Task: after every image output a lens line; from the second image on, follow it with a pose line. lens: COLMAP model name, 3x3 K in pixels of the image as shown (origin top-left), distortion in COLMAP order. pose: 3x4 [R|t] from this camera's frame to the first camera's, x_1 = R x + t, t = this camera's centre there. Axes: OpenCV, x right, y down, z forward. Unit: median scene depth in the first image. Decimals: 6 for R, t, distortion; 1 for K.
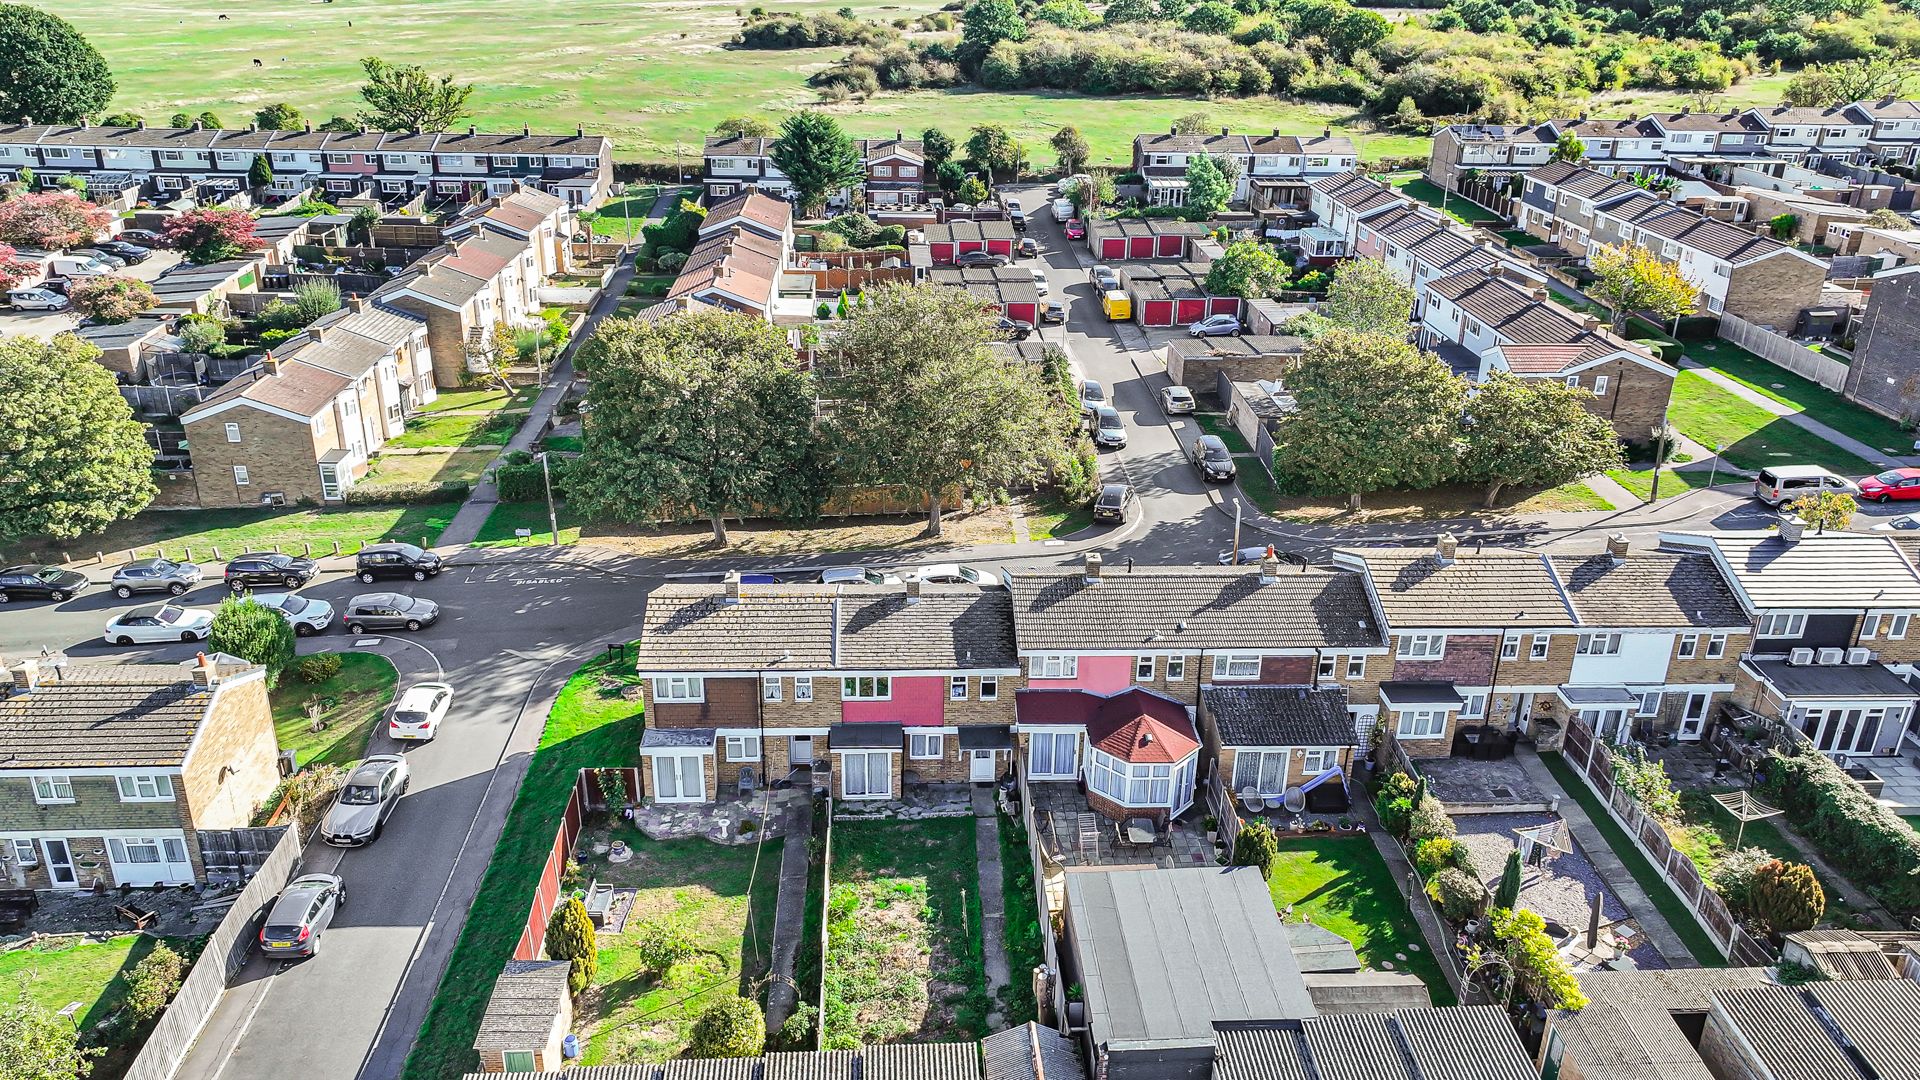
lens RADIAL K [[1421.0, 0, 960.0], [0, 1421.0, 540.0], [0, 0, 1]] dist [-0.031532, 0.047963]
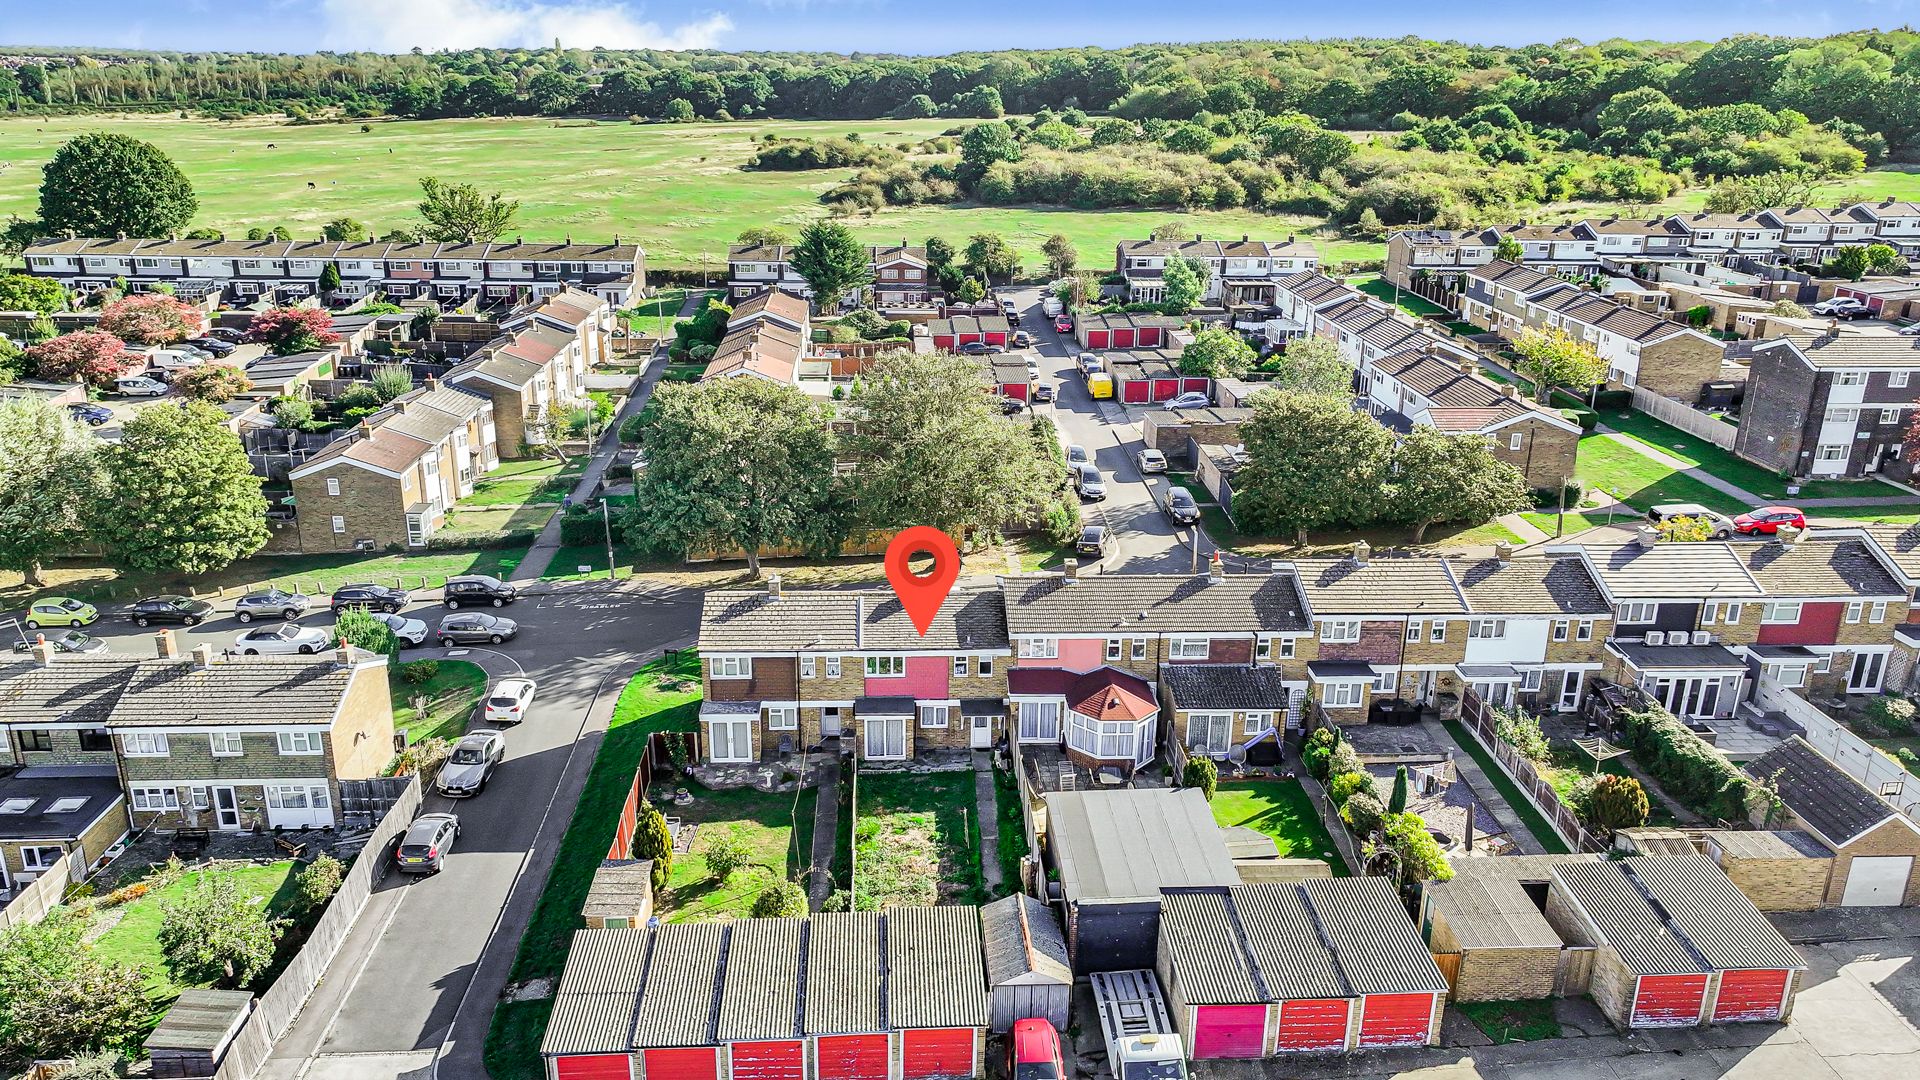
lens RADIAL K [[1421.0, 0, 960.0], [0, 1421.0, 540.0], [0, 0, 1]] dist [-0.031532, 0.047963]
pose [[0.999982, -0.005904, -0.001102, 0.000271], [0.005795, 0.996640, -0.081697, 0.052730], [0.001580, 0.081689, 0.996657, -0.122823]]
